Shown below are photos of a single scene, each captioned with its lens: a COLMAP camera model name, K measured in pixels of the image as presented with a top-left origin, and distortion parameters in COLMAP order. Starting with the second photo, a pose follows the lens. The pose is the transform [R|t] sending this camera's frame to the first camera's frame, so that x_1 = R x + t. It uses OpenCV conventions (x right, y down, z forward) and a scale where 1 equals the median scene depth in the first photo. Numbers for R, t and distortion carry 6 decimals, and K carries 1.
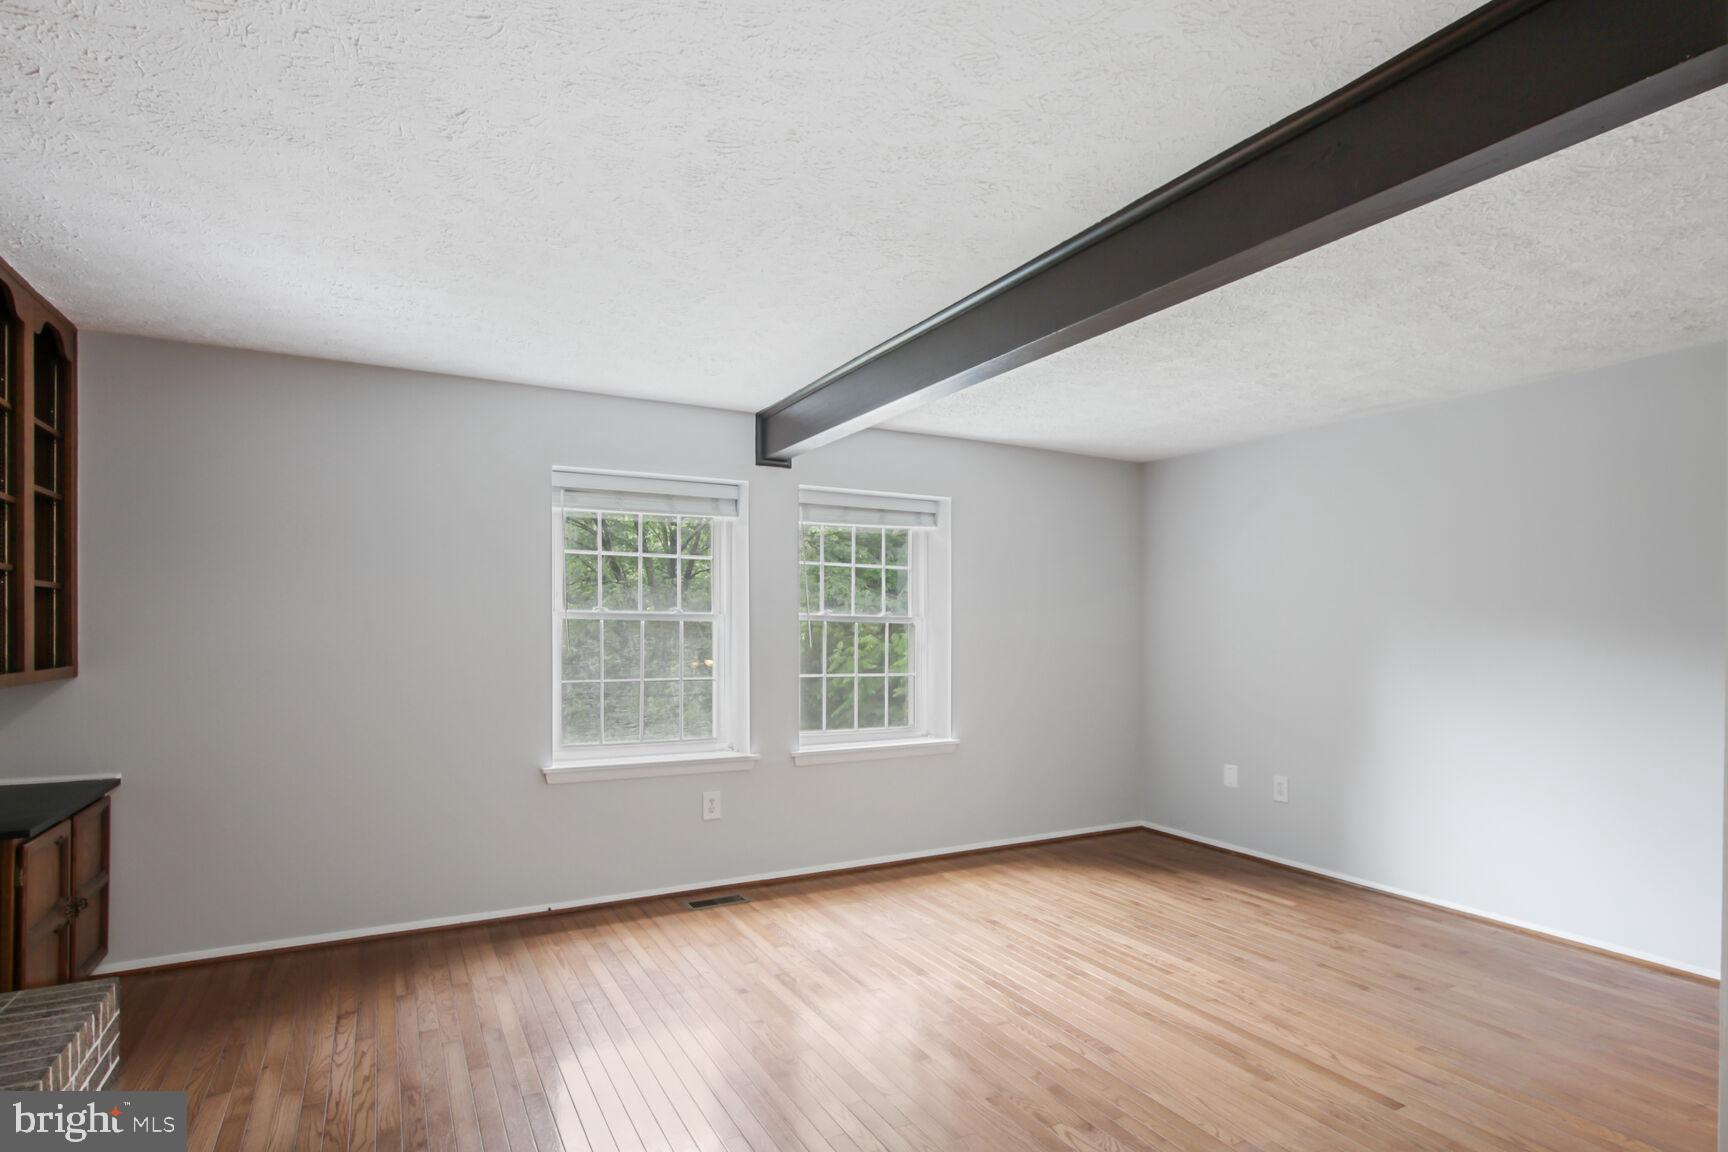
lens RADIAL K [[897.9, 0, 851.4], [0, 897.9, 615.0], [0, 0, 1]] dist [-0.000473, -0.001259]
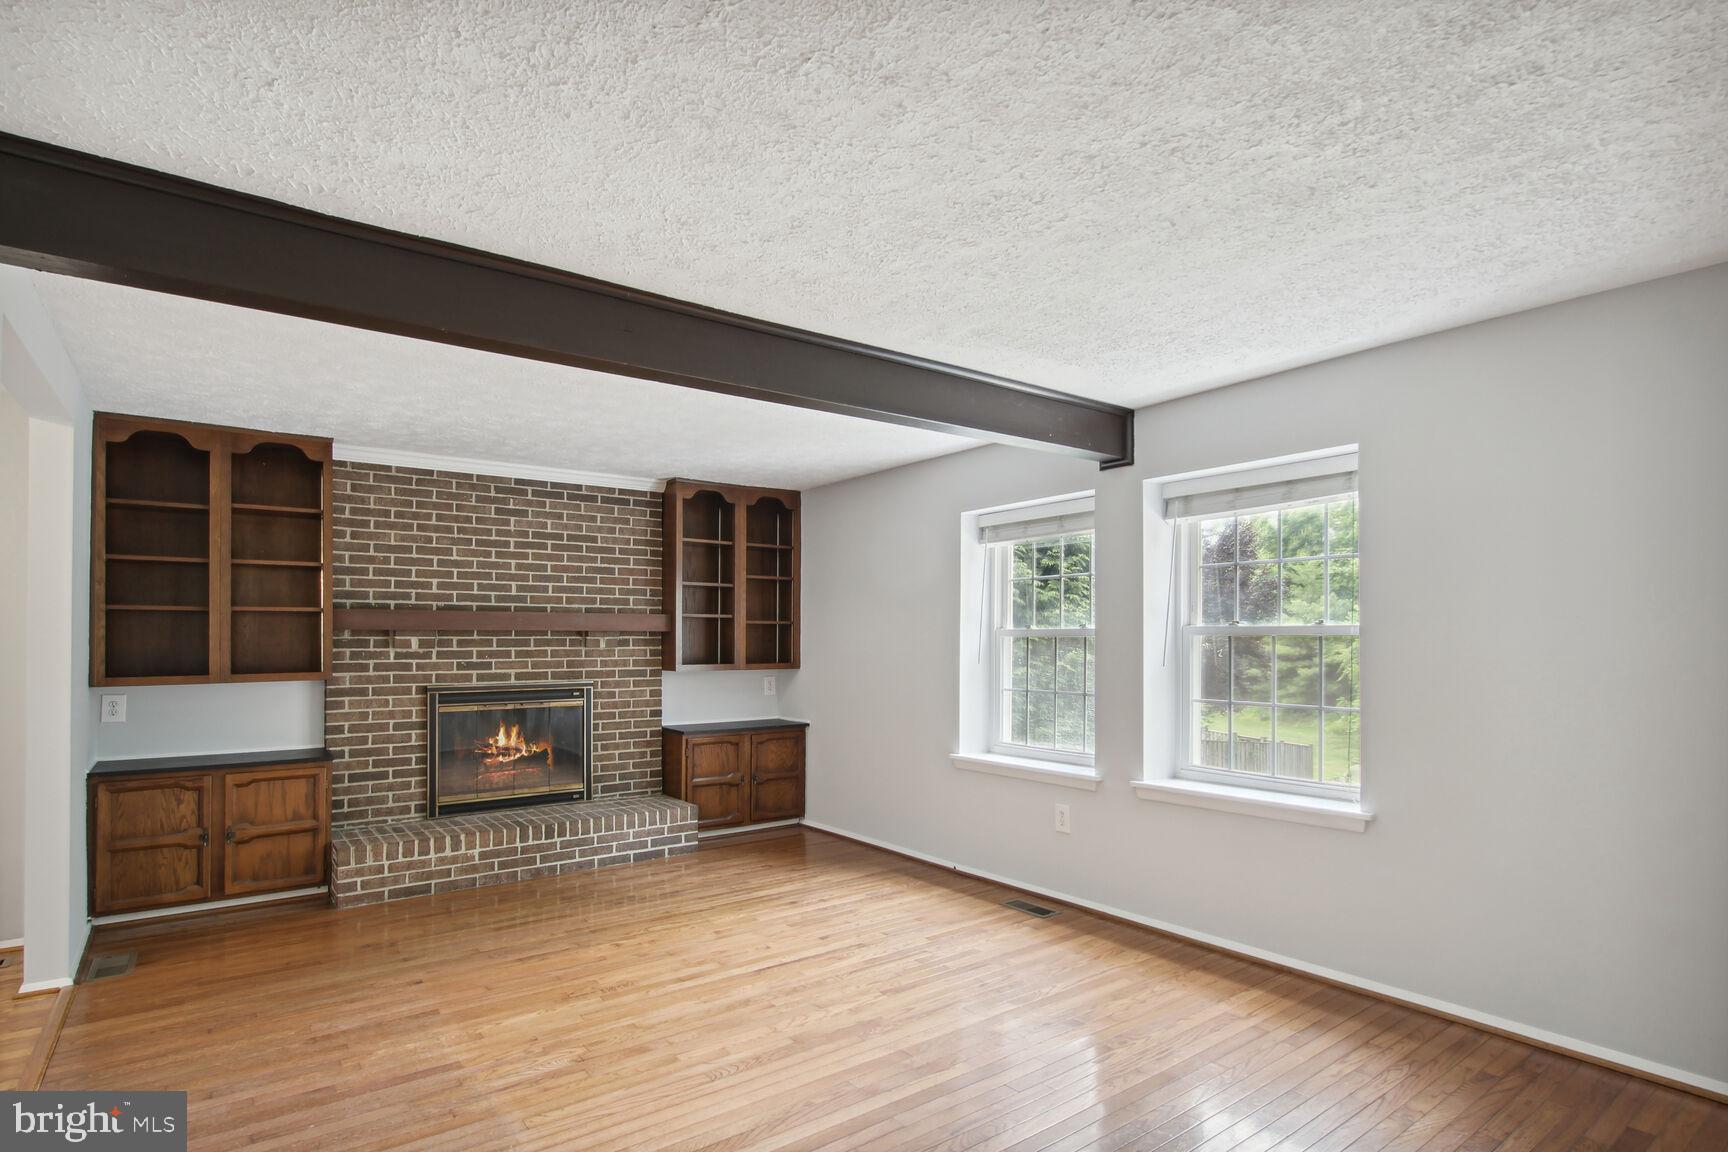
lens RADIAL K [[897.9, 0, 867.6], [0, 897.9, 641.8], [0, 0, 1]] dist [-0.000473, -0.001259]
pose [[0.153274, -0.000433, -0.988184, 0.806232], [0.013379, 0.999909, 0.001637, 0.014563], [0.988093, -0.013472, 0.153265, 0.654369]]
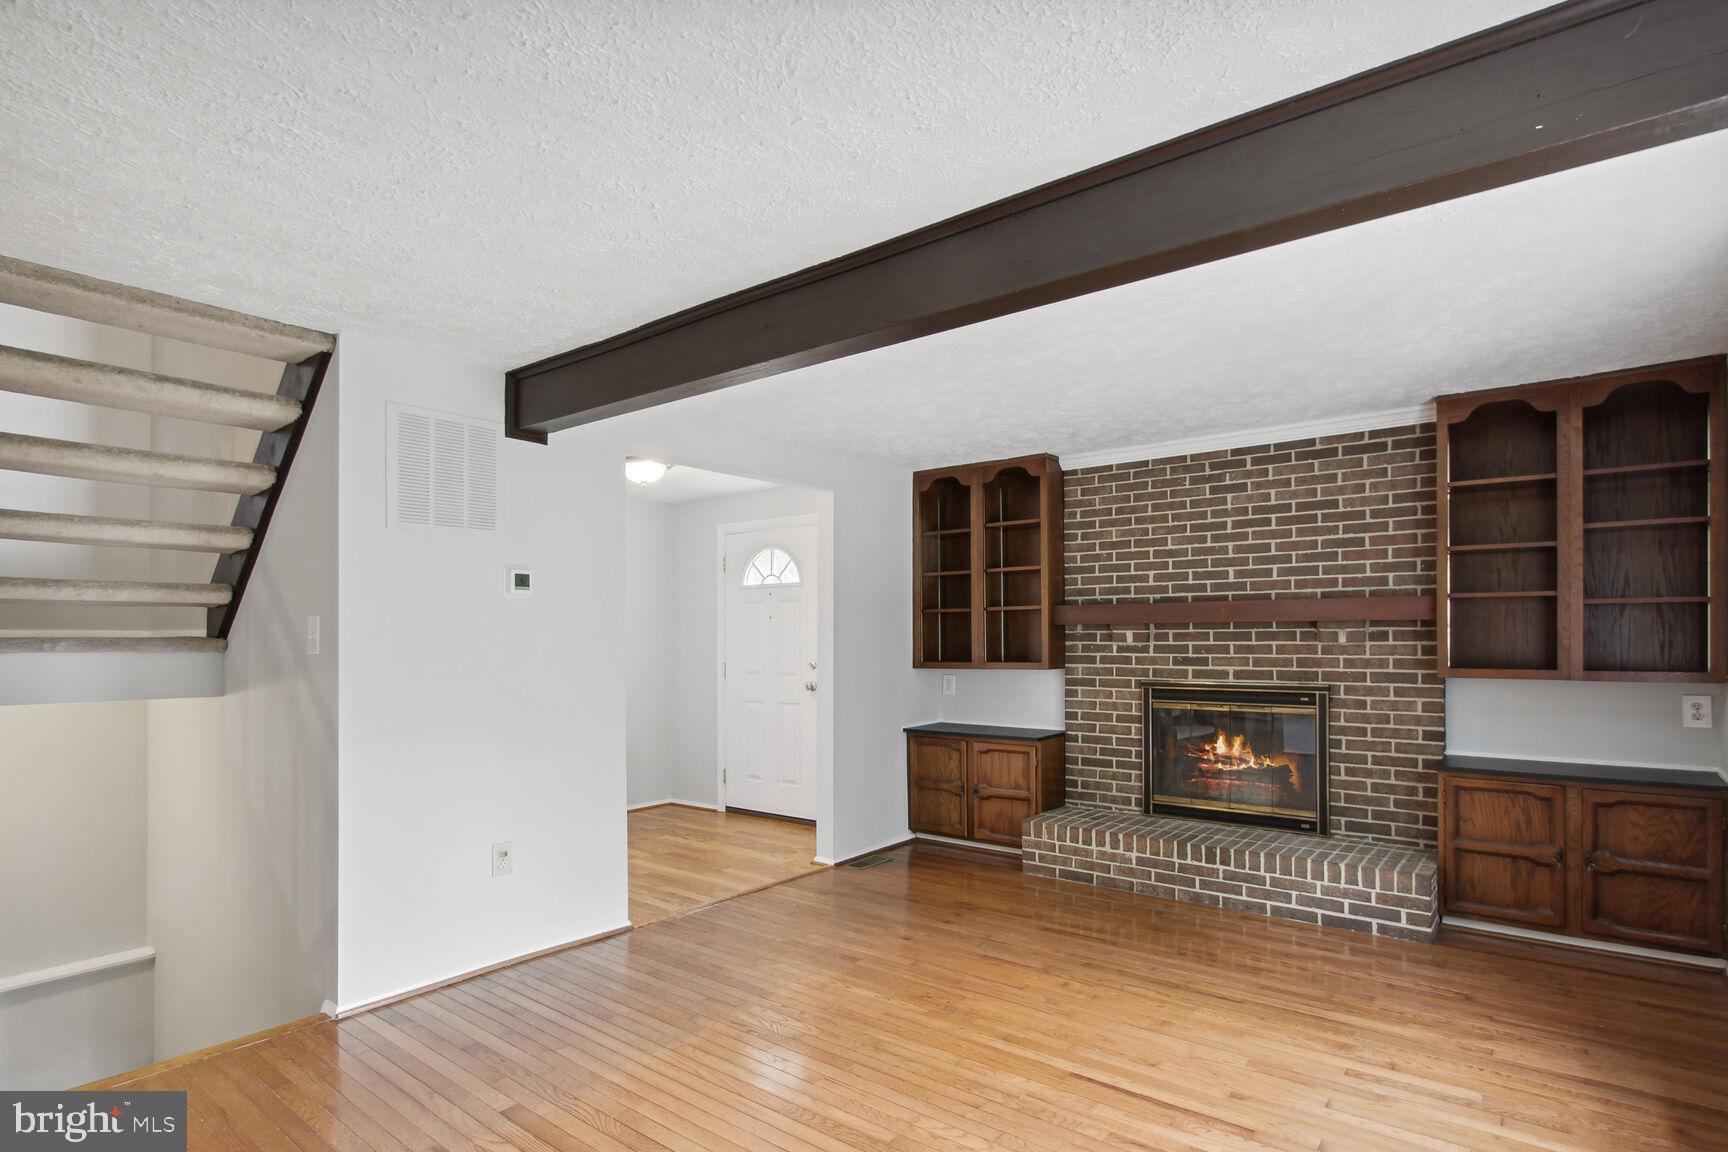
lens RADIAL K [[897.9, 0, 854.1], [0, 897.9, 645.1], [0, 0, 1]] dist [-0.000473, -0.001259]
pose [[-0.917149, 0.005536, -0.398505, 0.367906], [0.007457, 0.999967, -0.003270, 0.021932], [0.398474, -0.005971, -0.917160, 1.174037]]
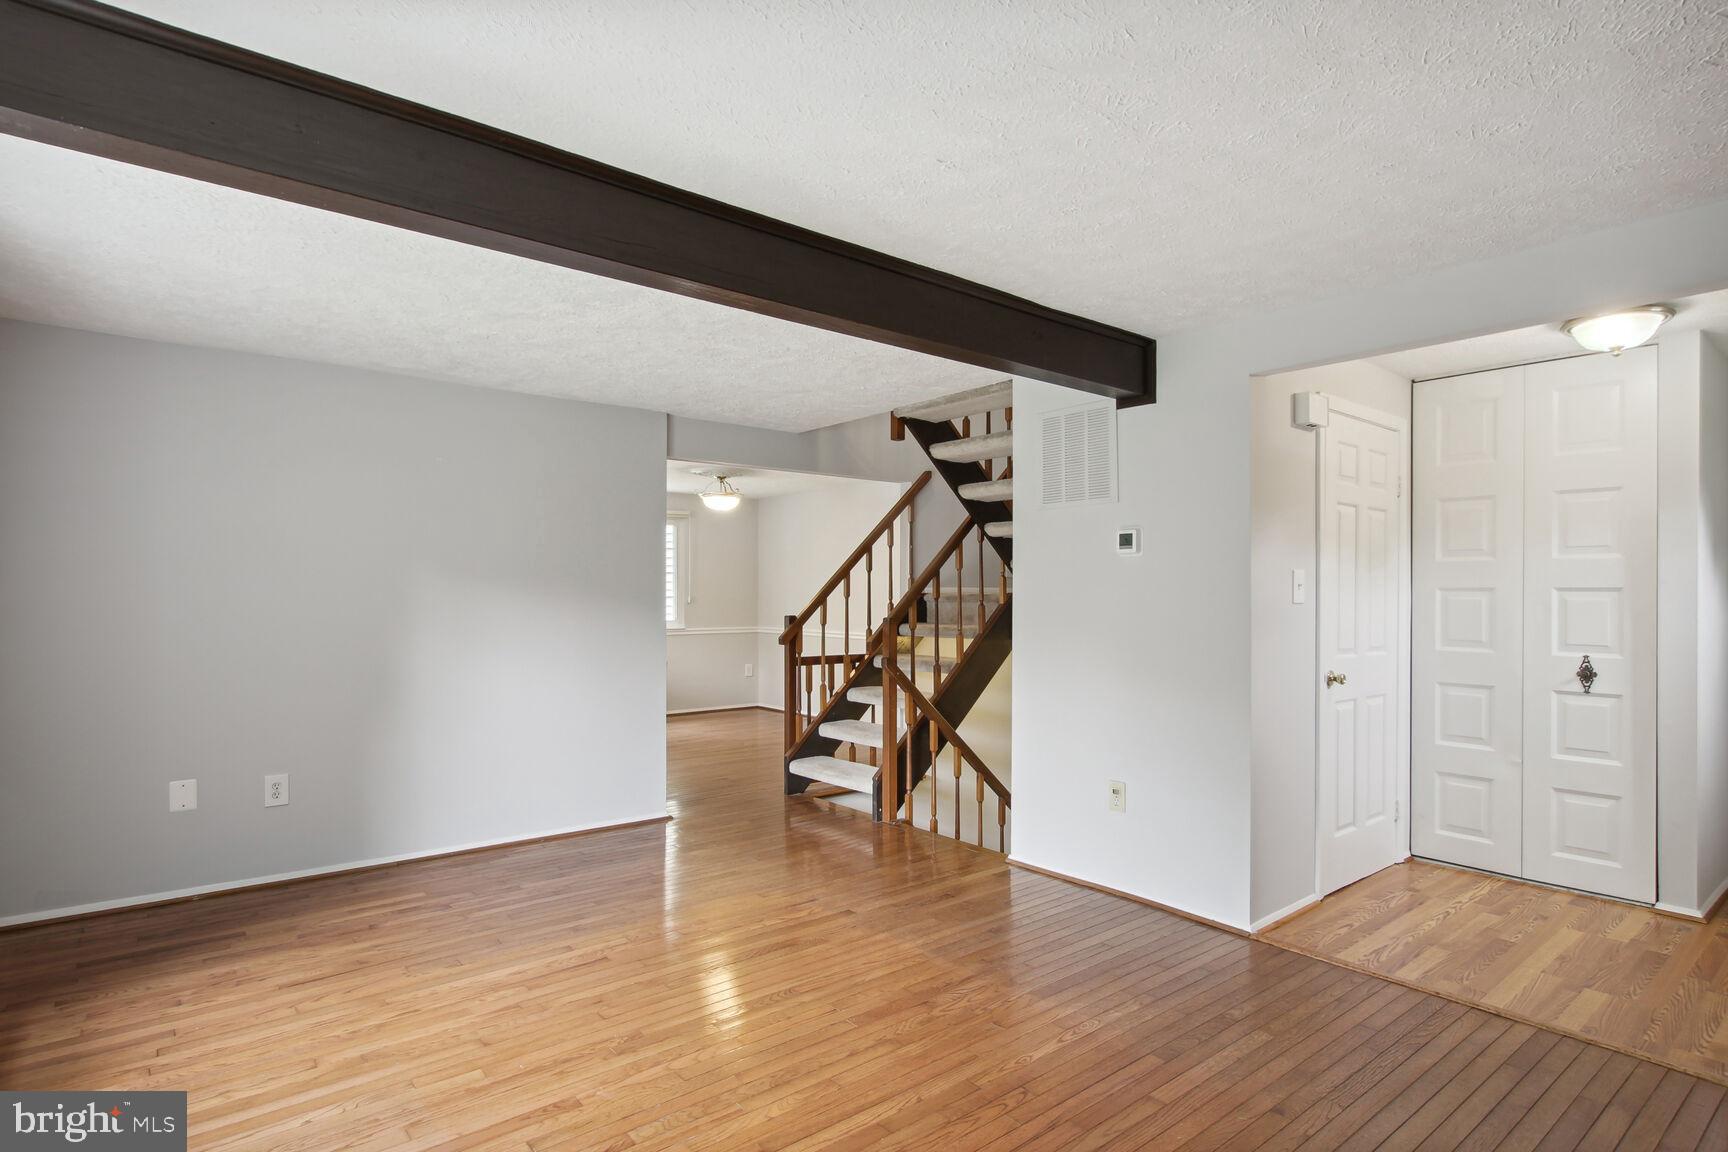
lens RADIAL K [[897.9, 0, 872.7], [0, 897.9, 584.6], [0, 0, 1]] dist [-0.000473, -0.001259]
pose [[-0.196327, 0.010545, 0.980482, -0.488595], [-0.007937, 0.999892, -0.012343, 0.014020], [-0.980506, -0.010206, -0.196222, 0.716062]]
